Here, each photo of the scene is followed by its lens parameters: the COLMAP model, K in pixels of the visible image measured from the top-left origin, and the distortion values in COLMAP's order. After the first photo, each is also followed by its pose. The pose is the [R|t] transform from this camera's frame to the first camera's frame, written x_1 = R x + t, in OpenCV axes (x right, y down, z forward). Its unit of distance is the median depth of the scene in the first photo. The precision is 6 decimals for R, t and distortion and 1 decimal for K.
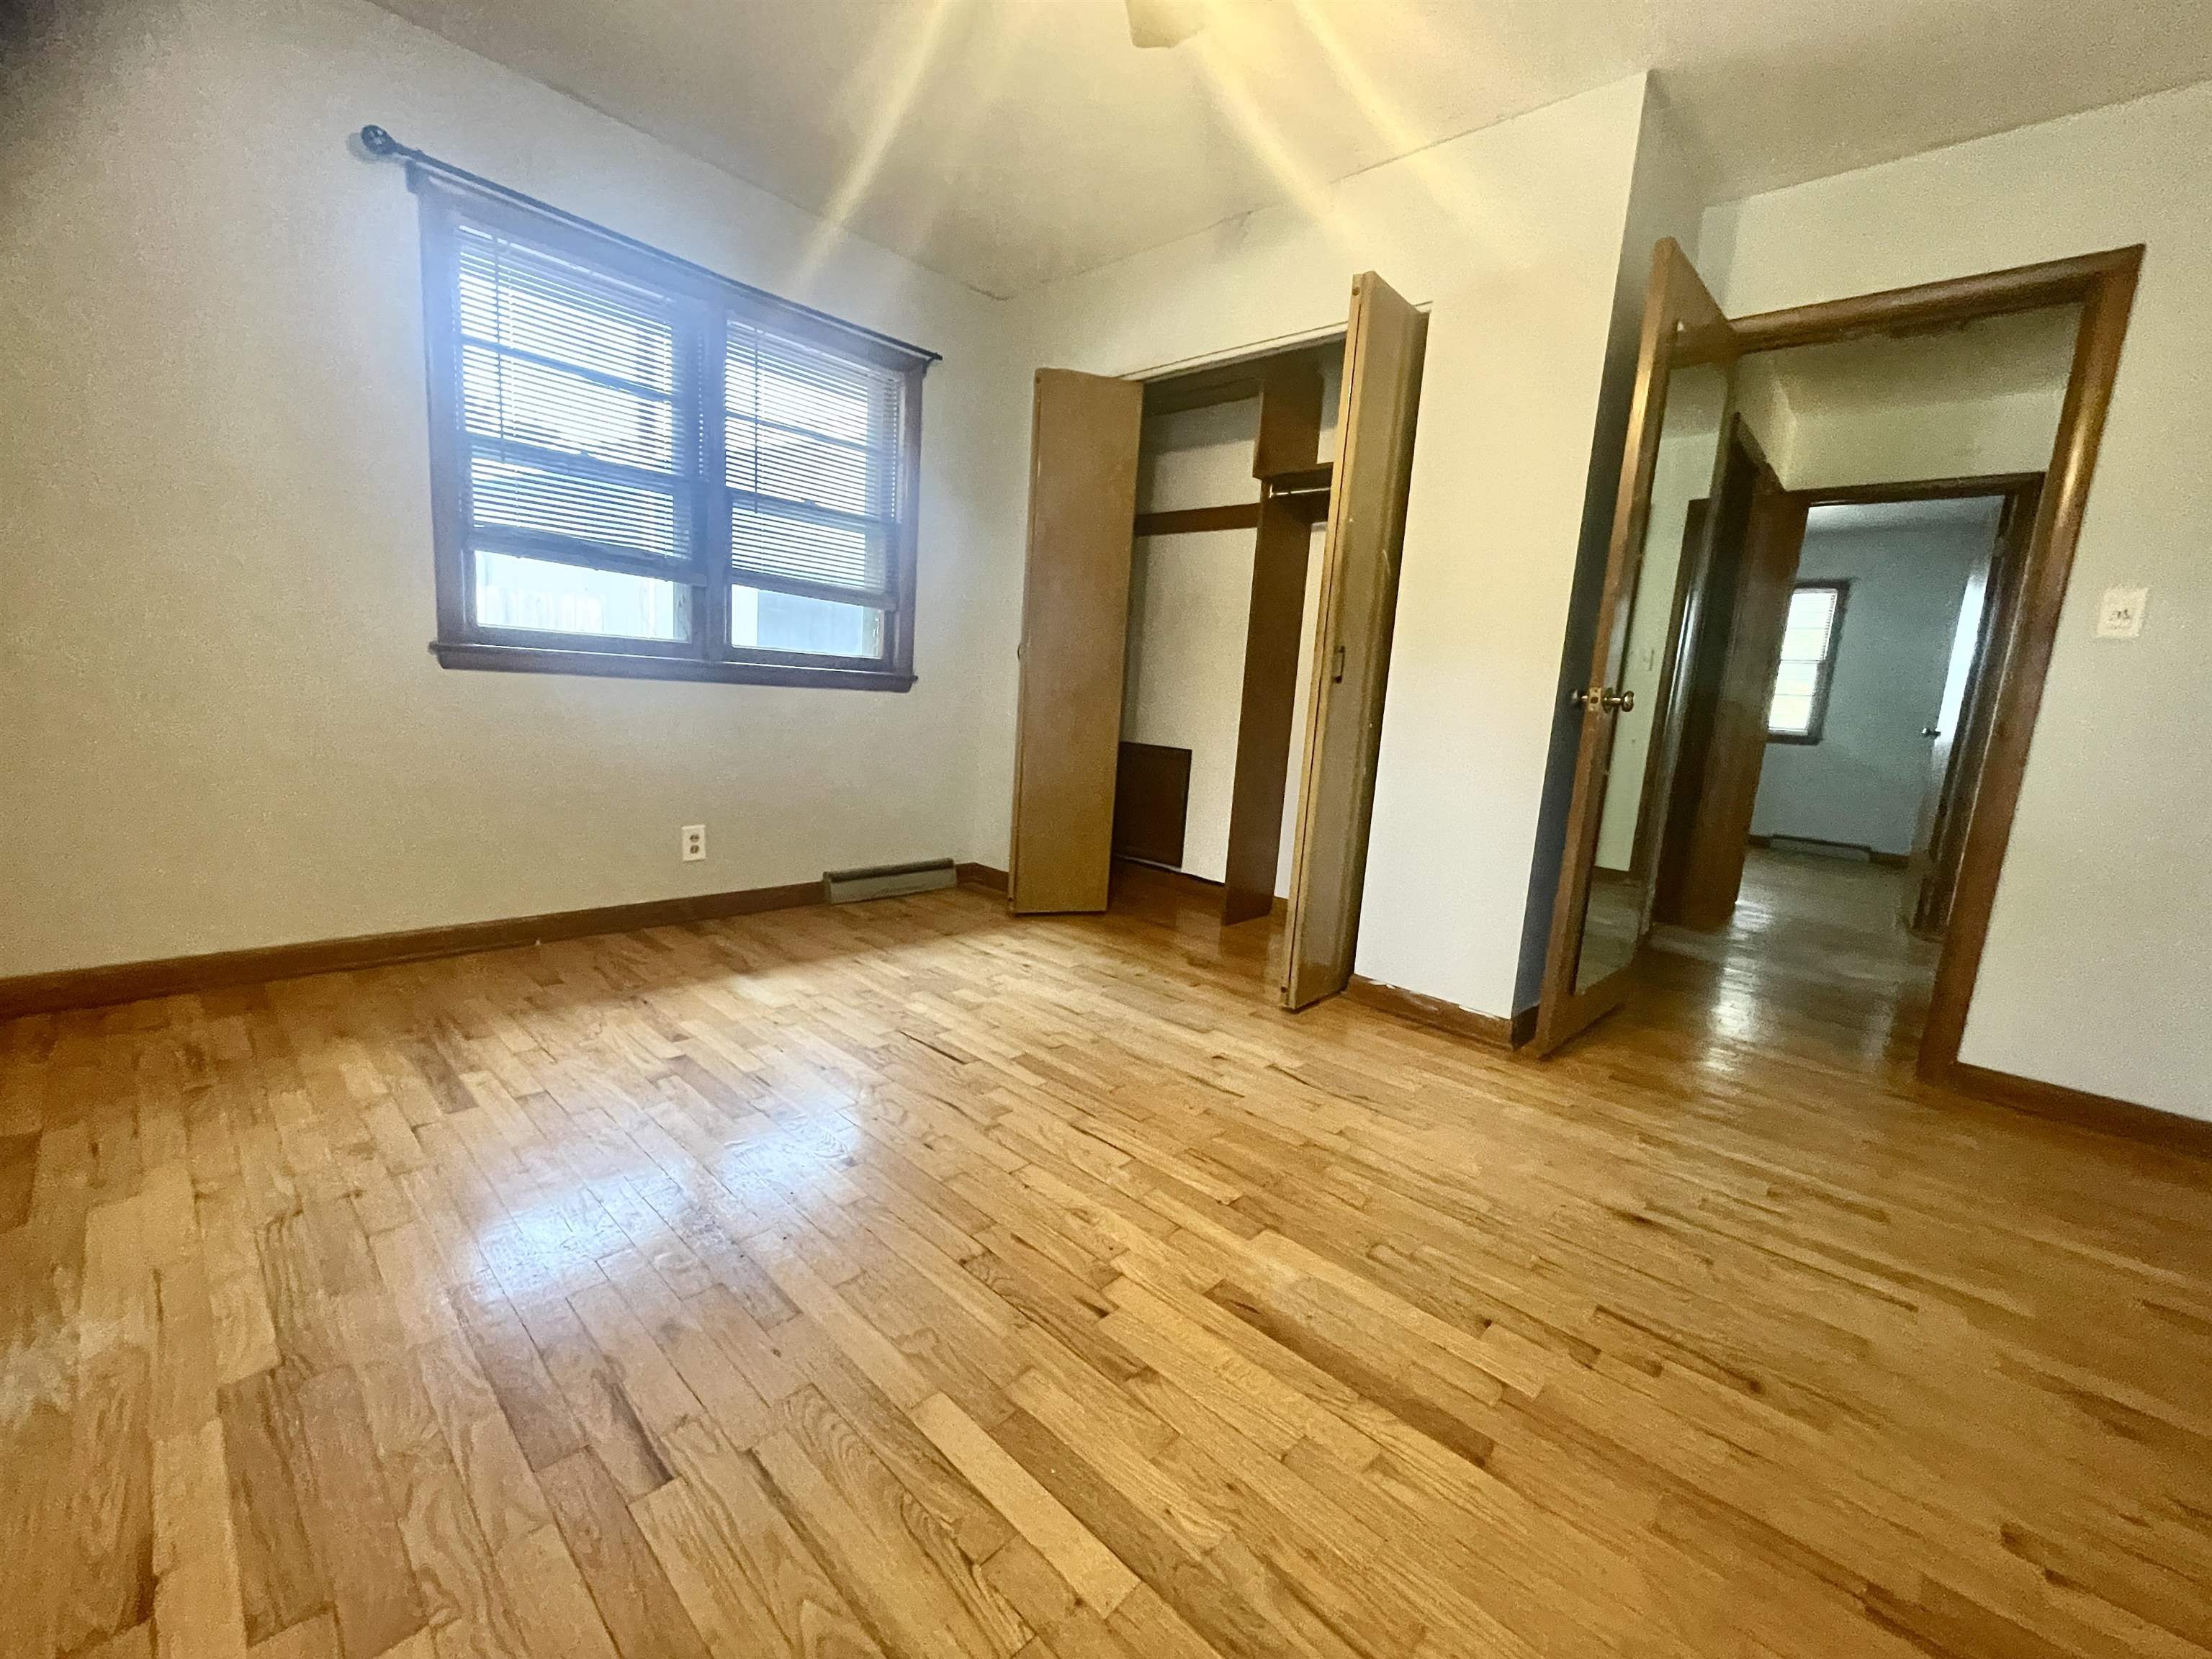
lens RADIAL K [[892.0, 0, 1106.0], [0, 892.0, 829.5], [0, 0, 1]] dist [-0.002426, -0.000215]
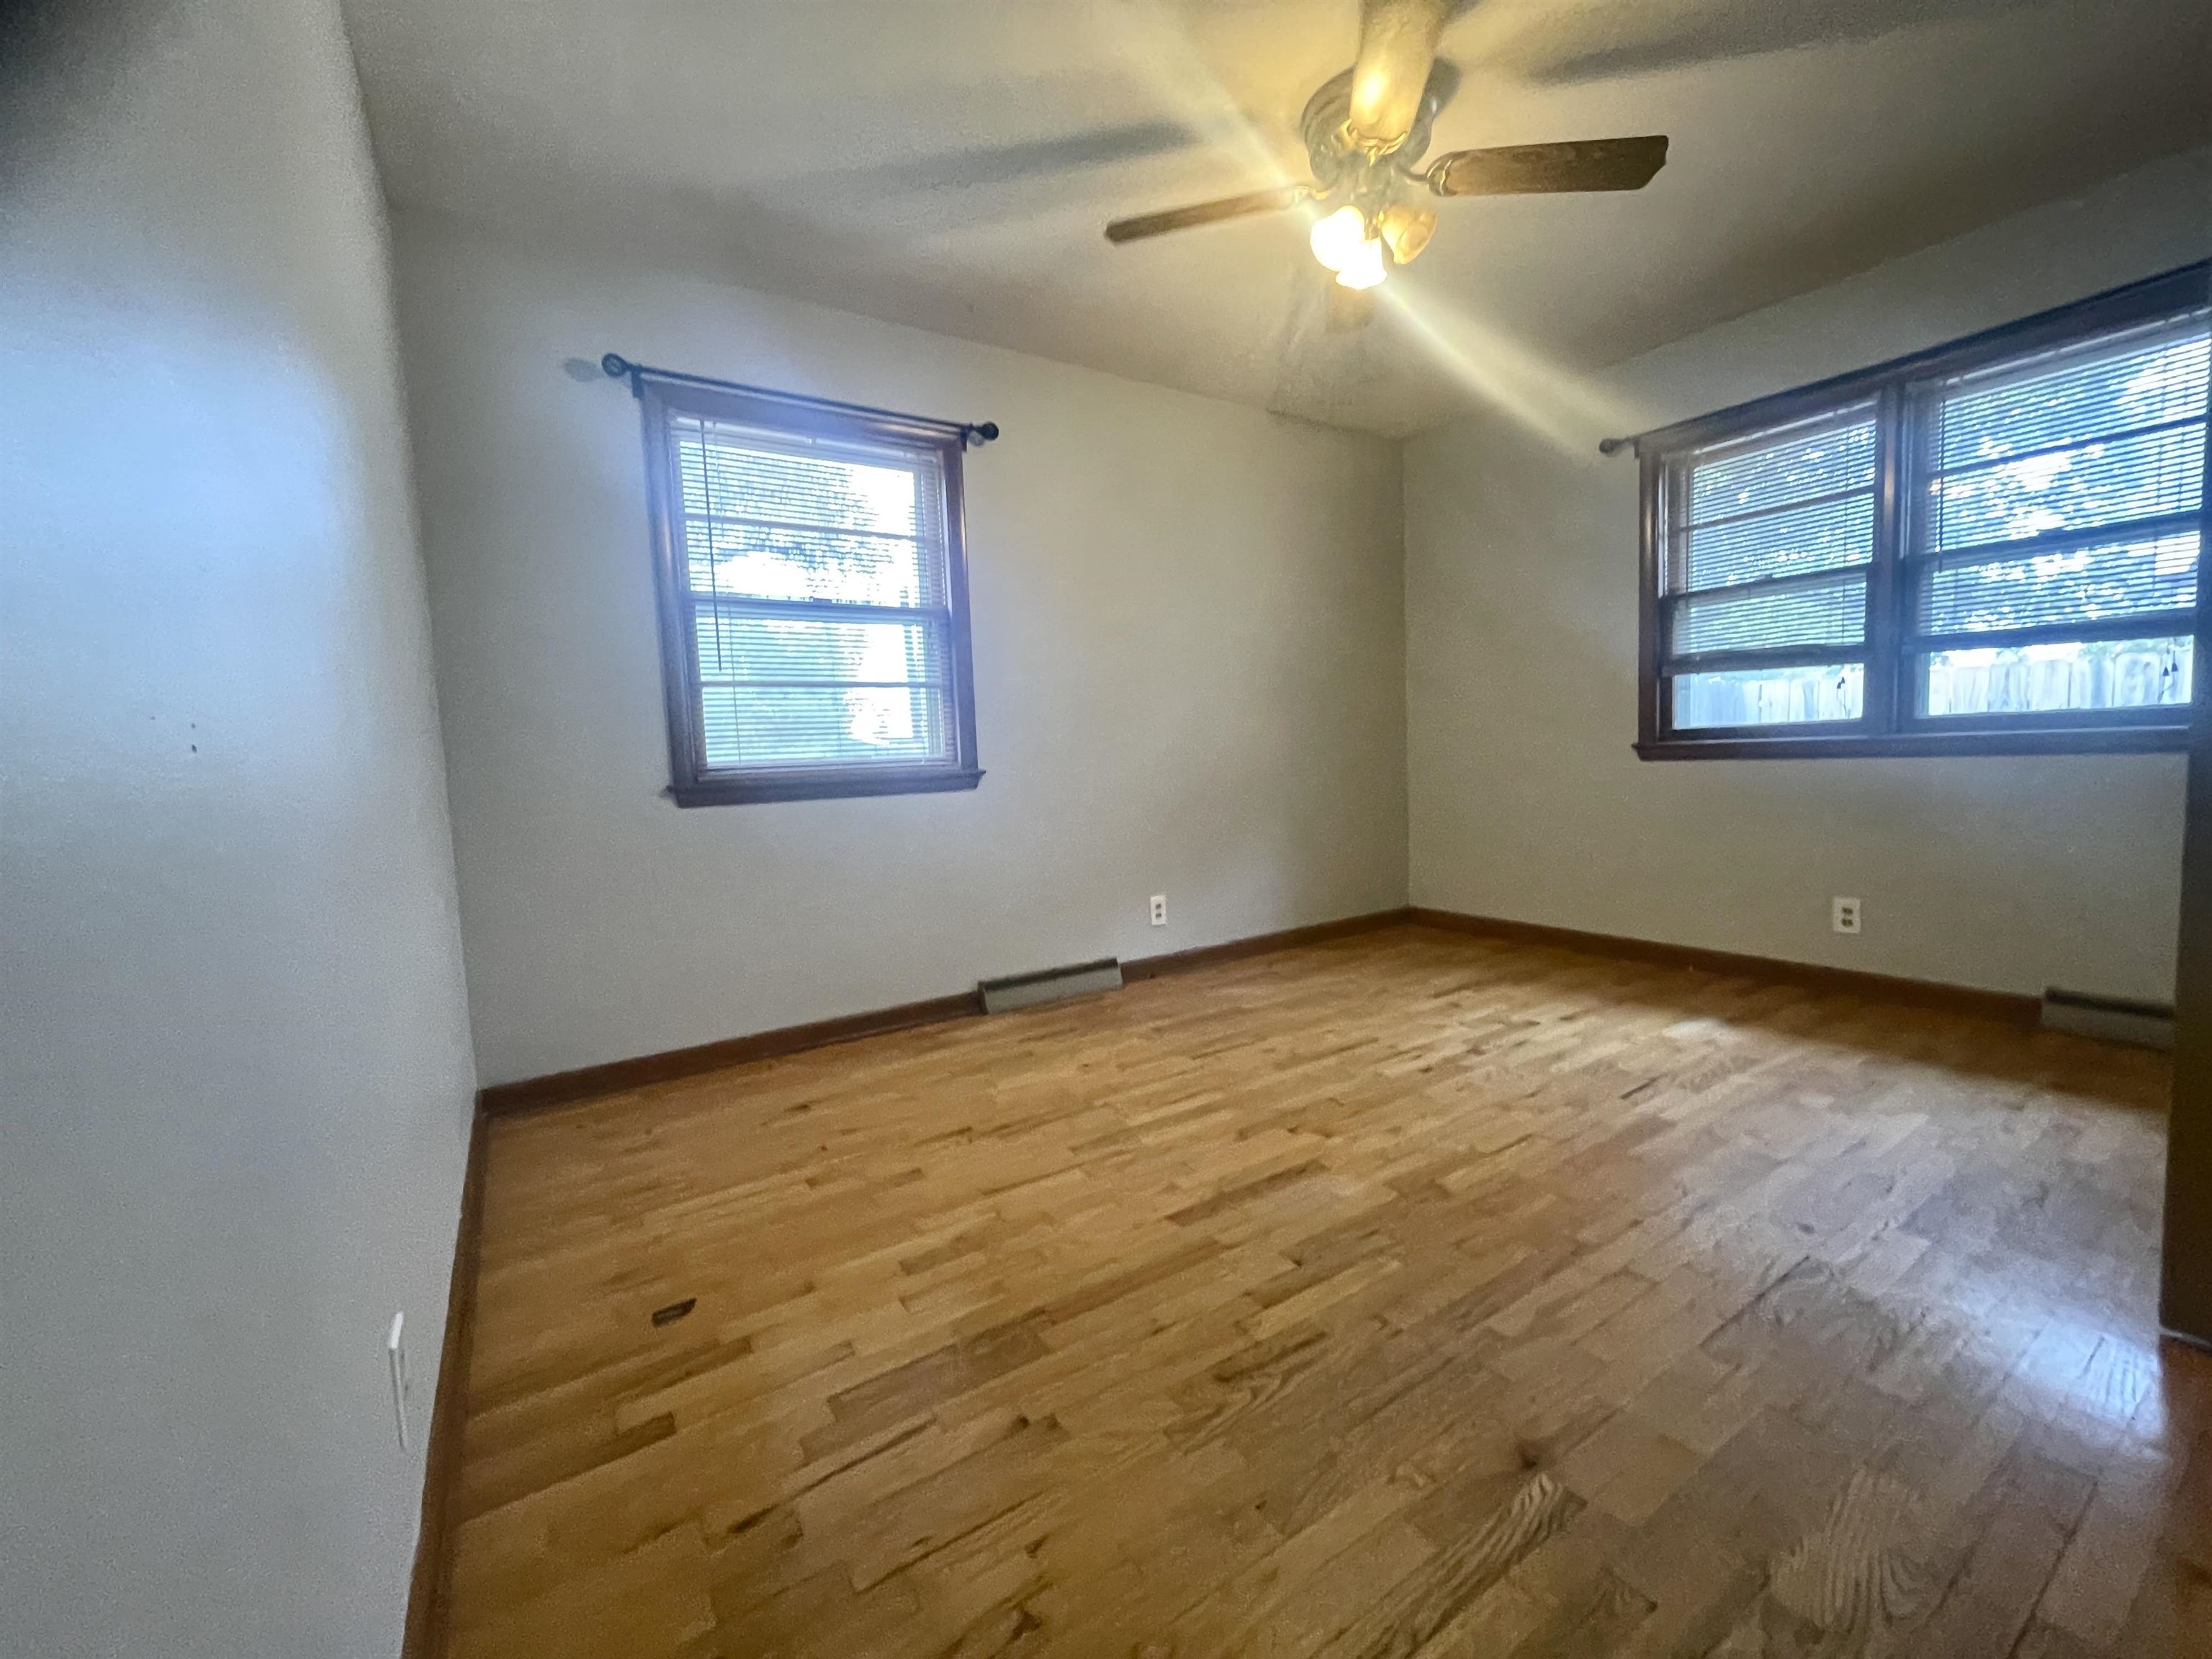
lens RADIAL K [[892.0, 0, 1106.0], [0, 892.0, 829.5], [0, 0, 1]] dist [-0.002426, -0.000215]
pose [[-0.236634, 0.022078, -0.971348, 1.048025], [-0.129042, 0.990171, 0.053942, -0.040767], [0.962991, 0.138109, -0.231460, 0.600539]]
